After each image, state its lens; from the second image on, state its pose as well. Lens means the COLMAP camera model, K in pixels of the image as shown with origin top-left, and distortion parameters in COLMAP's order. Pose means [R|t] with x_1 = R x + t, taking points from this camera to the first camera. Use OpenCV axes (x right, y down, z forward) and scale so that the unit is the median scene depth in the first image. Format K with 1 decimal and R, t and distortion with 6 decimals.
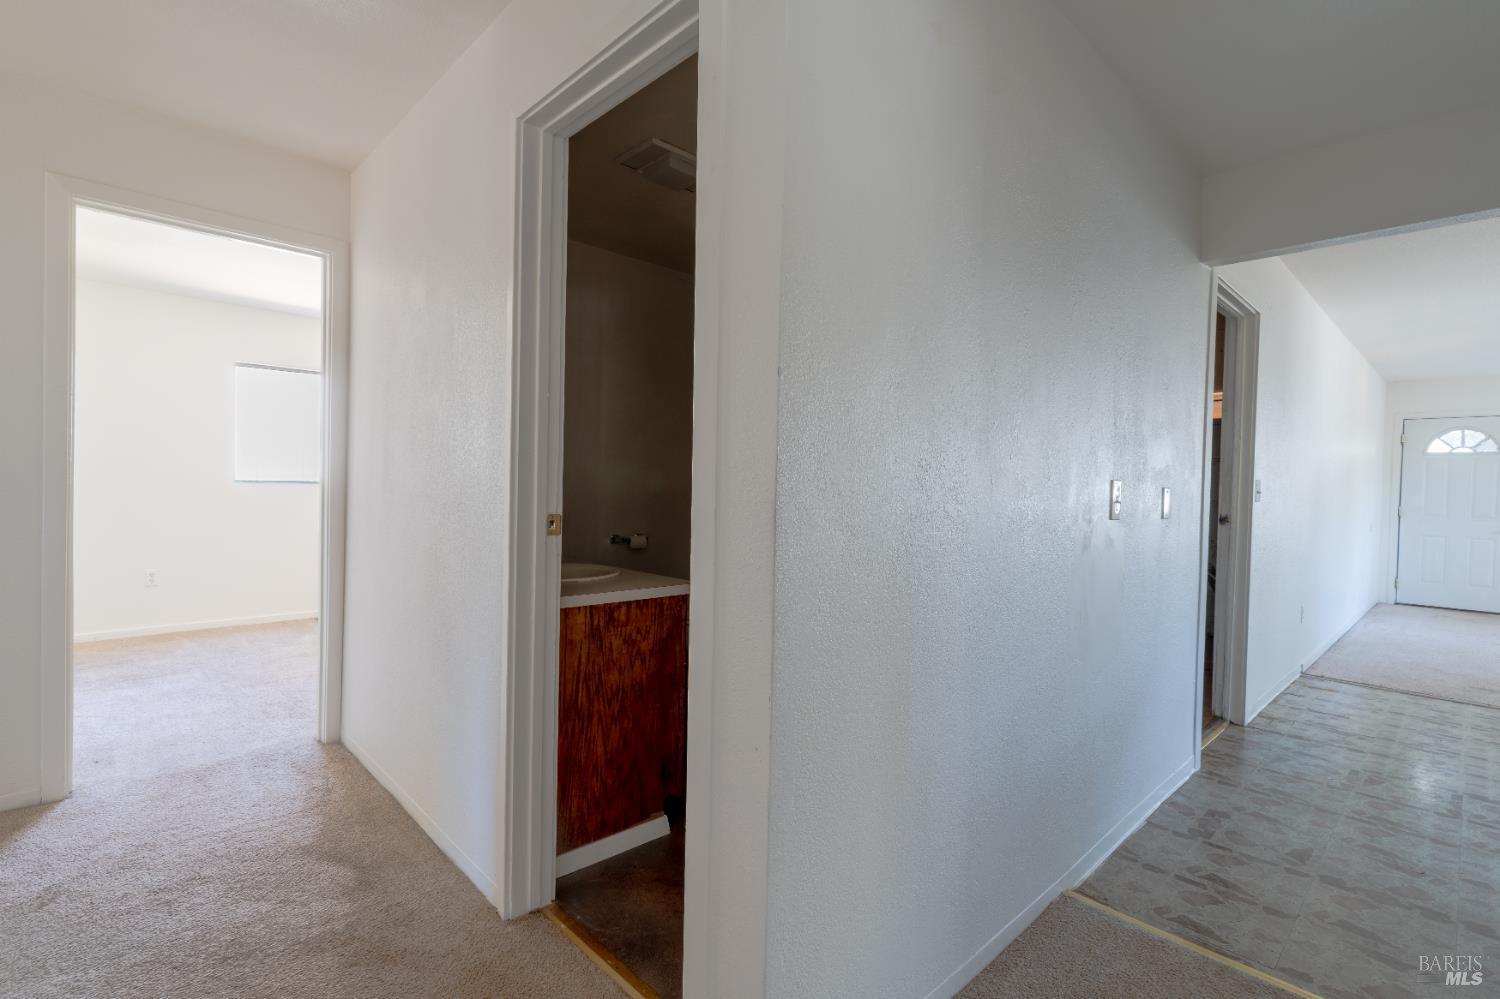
lens RADIAL K [[711.9, 0, 752.4], [0, 711.9, 499.6], [0, 0, 1]] dist [-0.004936, -0.001340]
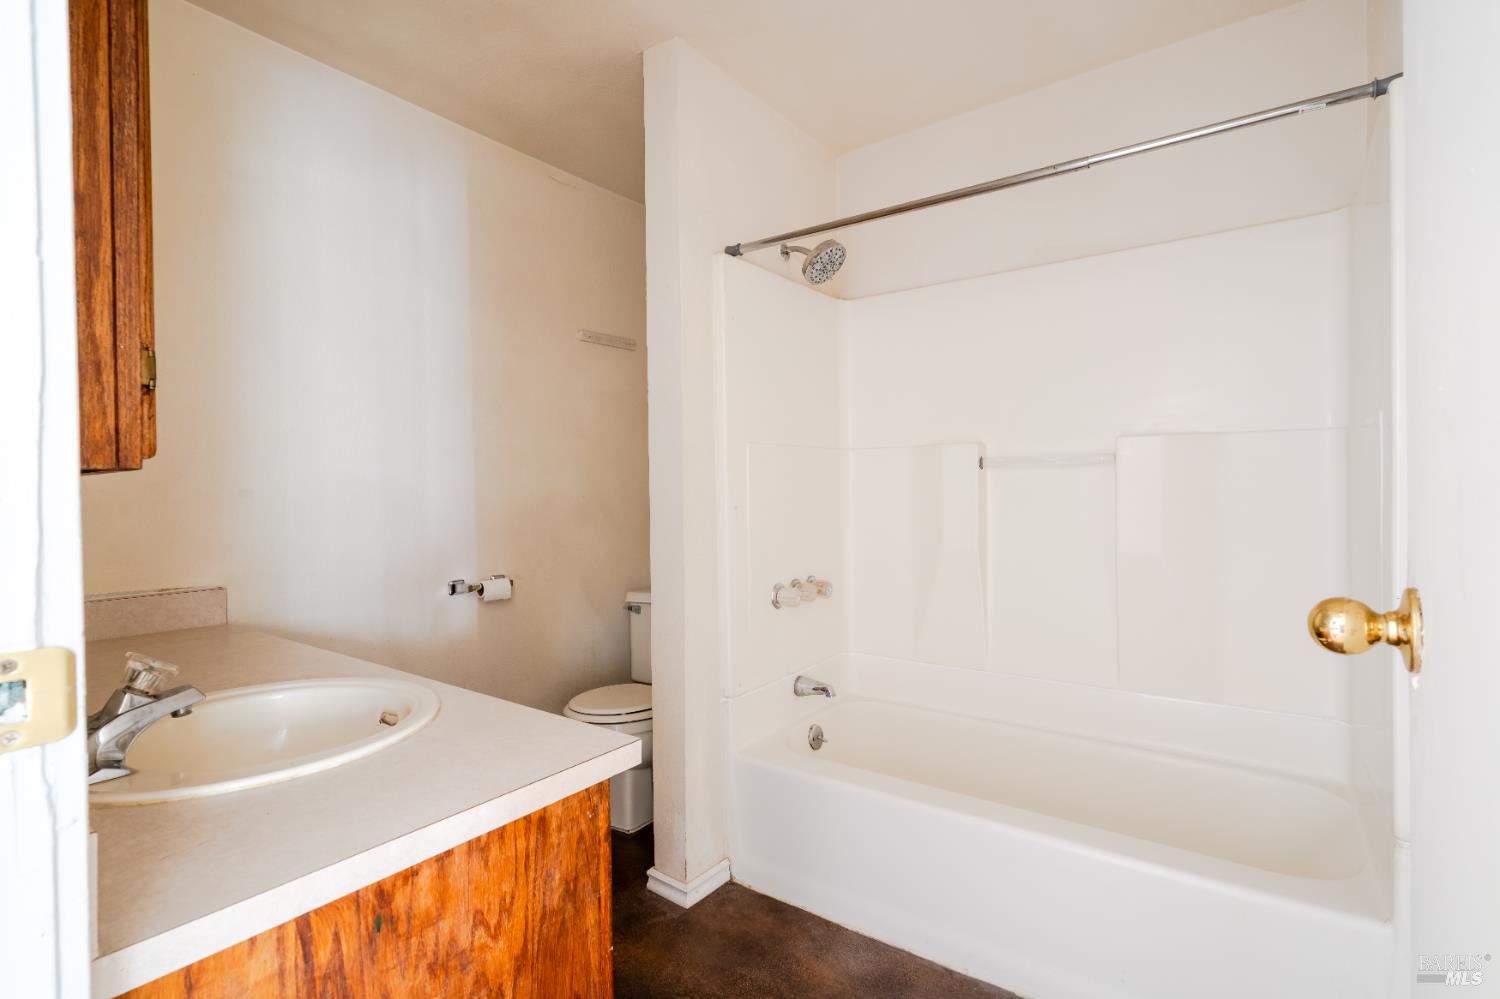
lens RADIAL K [[711.9, 0, 748.6], [0, 711.9, 496.1], [0, 0, 1]] dist [-0.004936, -0.001340]
pose [[0.985813, -0.030122, 0.165124, -0.081083], [0.031856, 0.999462, -0.007861, -0.014459], [-0.164798, 0.013010, 0.986241, 0.634171]]
